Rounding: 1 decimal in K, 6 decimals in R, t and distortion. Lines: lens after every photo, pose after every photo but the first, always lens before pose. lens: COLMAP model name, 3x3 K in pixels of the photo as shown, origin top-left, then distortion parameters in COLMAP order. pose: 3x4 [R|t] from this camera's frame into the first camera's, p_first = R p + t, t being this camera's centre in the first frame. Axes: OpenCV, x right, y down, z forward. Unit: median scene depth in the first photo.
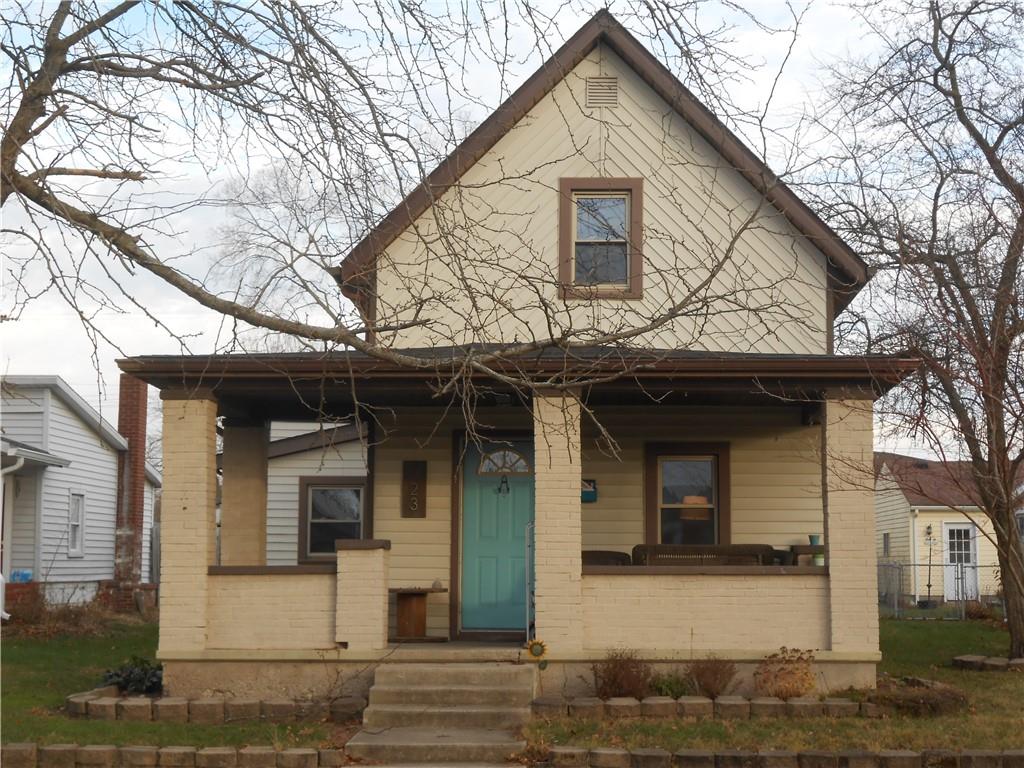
lens RADIAL K [[1641.2, 0, 512.0], [0, 1641.2, 384.0], [0, 0, 1]] dist [-0.039416, -0.096909]
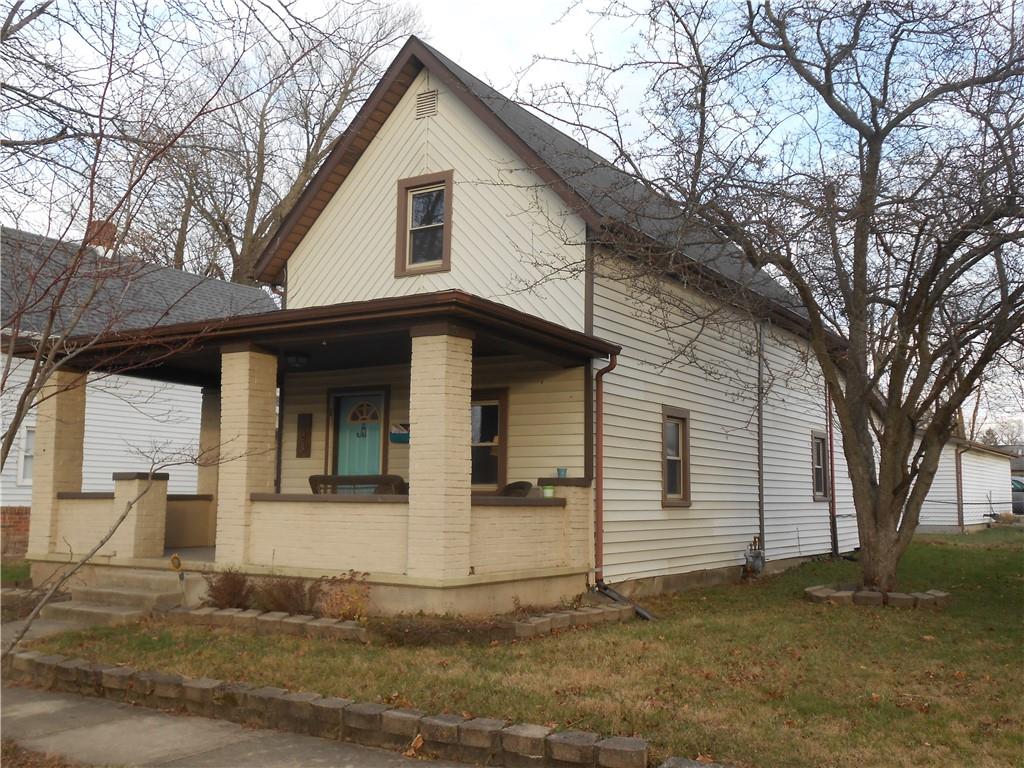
lens RADIAL K [[1020.4, 0, 512.0], [0, 1020.4, 384.0], [0, 0, 1]] dist [-0.000187, -0.000303]
pose [[0.856900, -0.050400, -0.513013, 0.494255], [0.046574, 0.998708, -0.020324, 0.047074], [0.513374, -0.006477, 0.858140, 0.392480]]
